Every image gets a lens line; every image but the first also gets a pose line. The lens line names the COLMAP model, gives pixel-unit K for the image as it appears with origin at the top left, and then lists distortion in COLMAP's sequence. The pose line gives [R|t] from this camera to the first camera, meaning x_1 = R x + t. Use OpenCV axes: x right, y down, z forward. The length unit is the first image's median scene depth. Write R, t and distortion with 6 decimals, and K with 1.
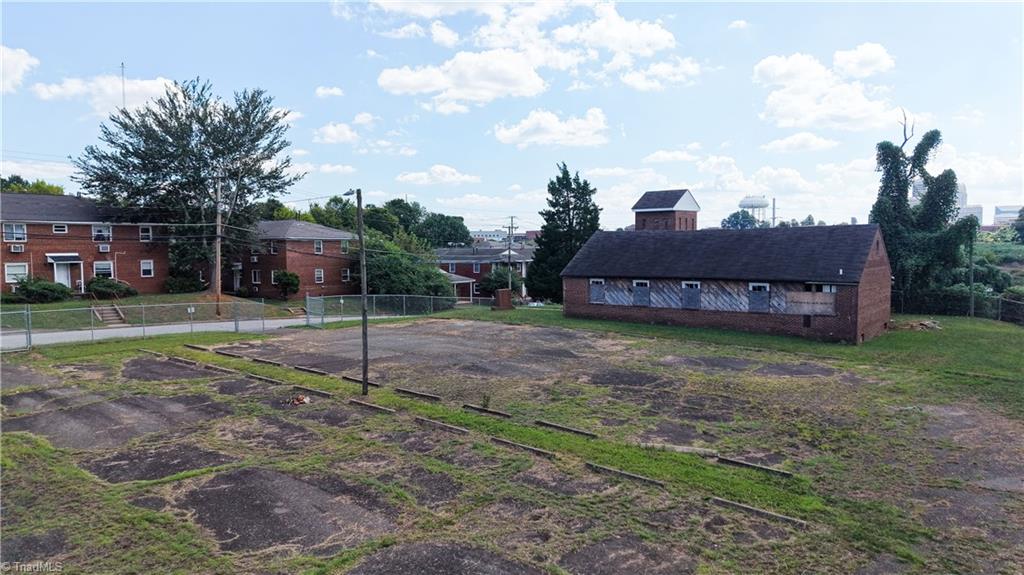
lens RADIAL K [[685.3, 0, 510.5], [0, 685.3, 287.2], [0, 0, 1]] dist [0.020765, -0.024944]
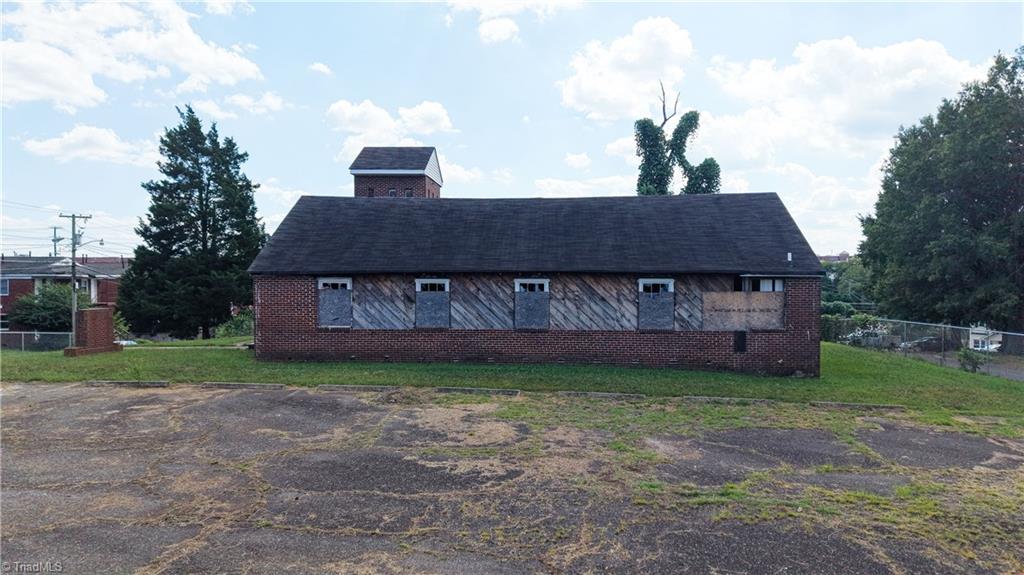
lens RADIAL K [[685.3, 0, 519.4], [0, 685.3, 285.9], [0, 0, 1]] dist [0.020765, -0.024944]
pose [[0.820305, 0.001297, 0.571925, -0.049201], [0.028224, 0.998687, -0.042745, 0.018923], [-0.571230, 0.051206, 0.819192, 0.544573]]
